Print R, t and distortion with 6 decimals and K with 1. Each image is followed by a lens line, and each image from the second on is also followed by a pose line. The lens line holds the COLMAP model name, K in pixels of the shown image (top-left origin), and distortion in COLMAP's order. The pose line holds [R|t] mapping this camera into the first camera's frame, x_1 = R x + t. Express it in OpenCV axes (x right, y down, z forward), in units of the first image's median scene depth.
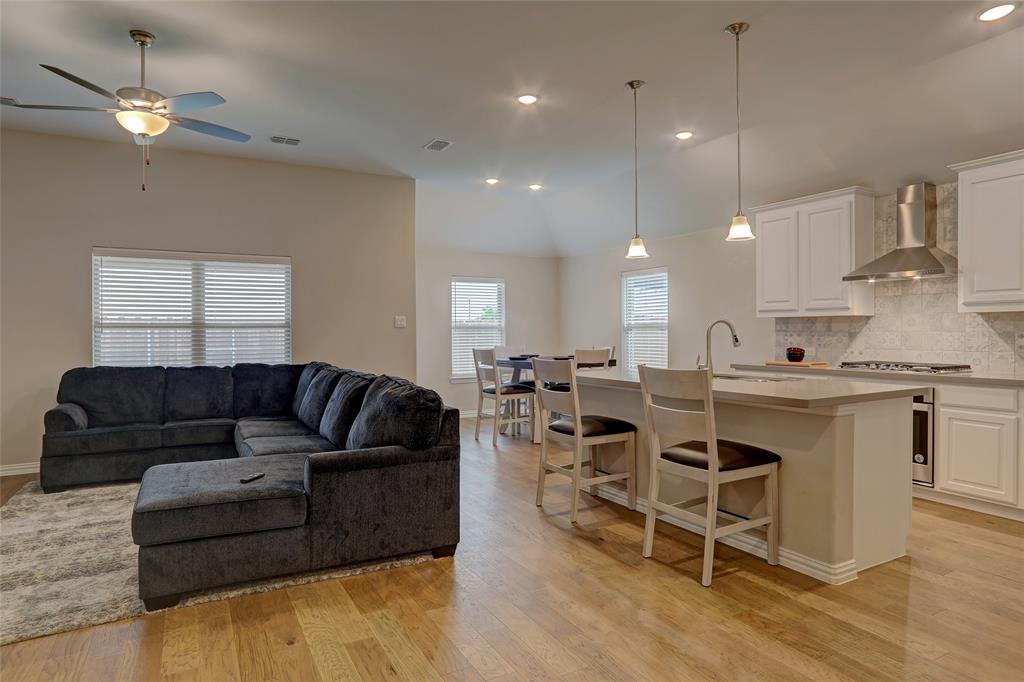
lens RADIAL K [[585.9, 0, 505.5], [0, 585.9, 336.8], [0, 0, 1]] dist [-0.050558, 0.039127]
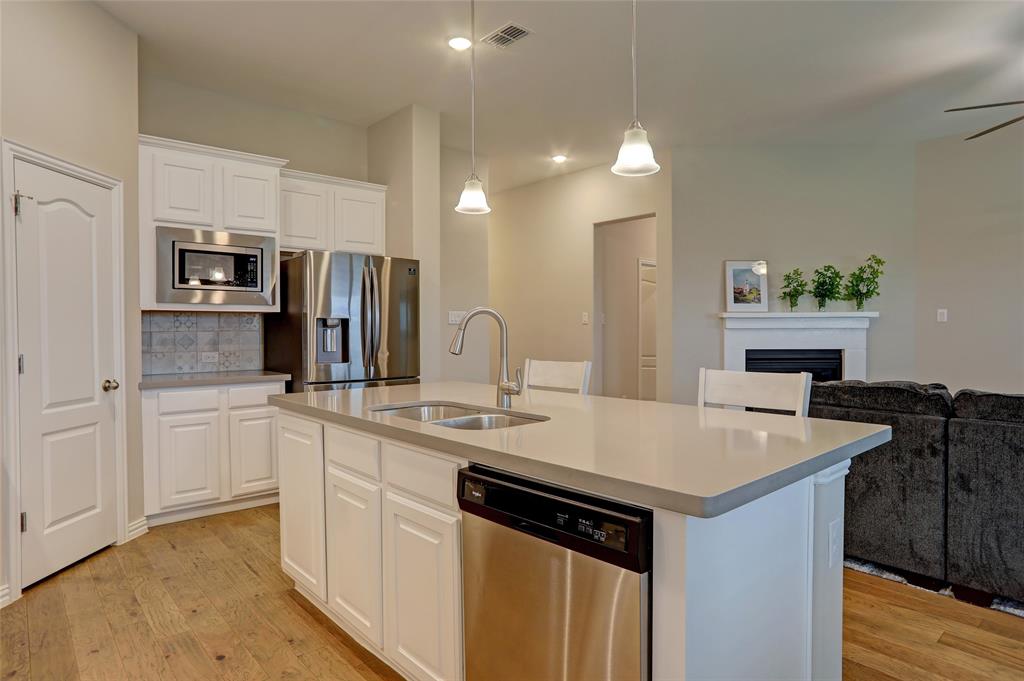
lens RADIAL K [[585.9, 0, 505.5], [0, 585.9, 336.3], [0, 0, 1]] dist [-0.050558, 0.039127]
pose [[-0.978423, 0.010815, -0.206329, 0.350545], [0.006823, 0.999776, 0.020051, -0.010431], [0.206500, 0.018211, -0.978277, 1.191663]]
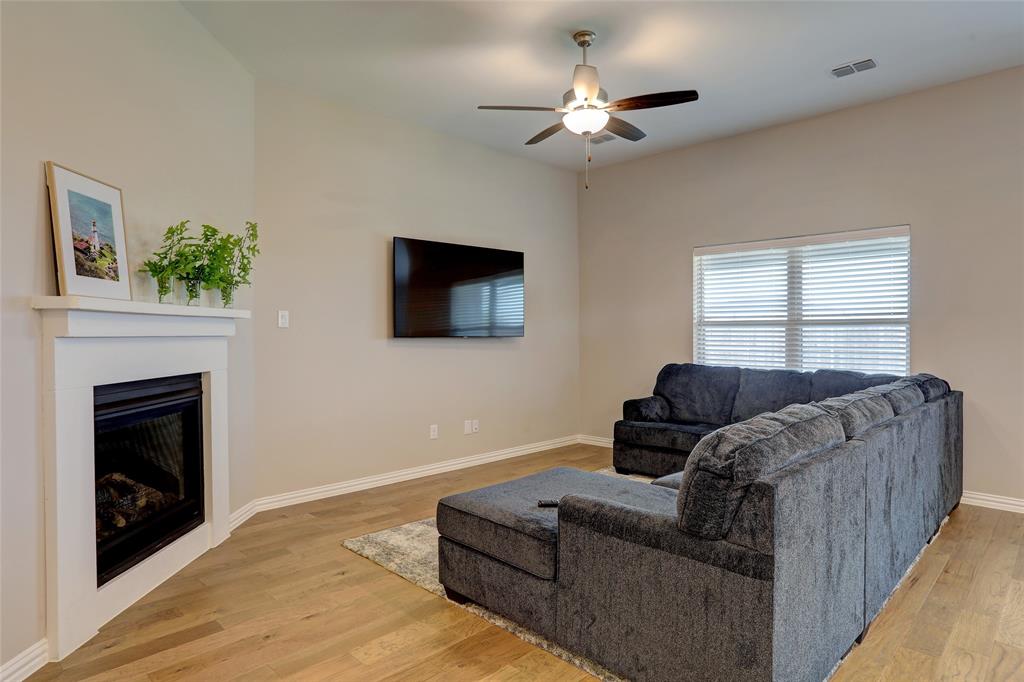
lens RADIAL K [[589.1, 0, 517.5], [0, 589.1, 336.6], [0, 0, 1]] dist [-0.039844, 0.000595]
pose [[0.266484, 0.007752, -0.963808, 0.218992], [-0.001922, 0.999970, 0.007512, -0.004248], [0.963837, -0.000150, 0.266491, 0.418099]]
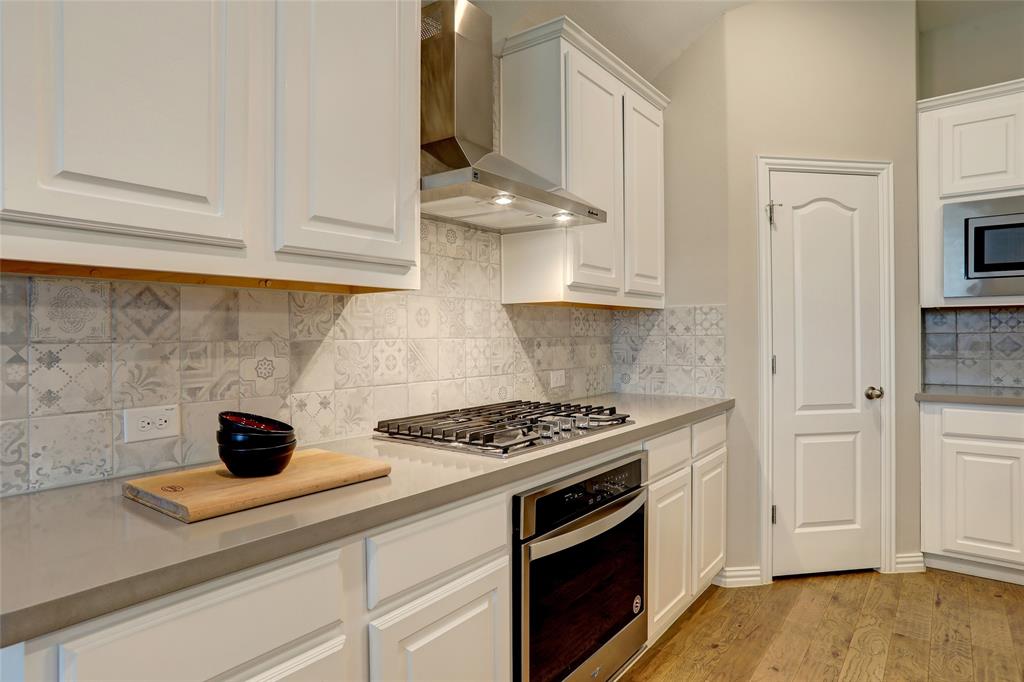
lens RADIAL K [[601.3, 0, 505.5], [0, 601.3, 334.2], [0, 0, 1]] dist [-0.059097, 0.046659]
pose [[-0.397421, 0.005858, 0.917618, 0.252217], [0.015177, 0.999885, 0.000191, -0.010562], [-0.917511, 0.014003, -0.397464, 1.051156]]
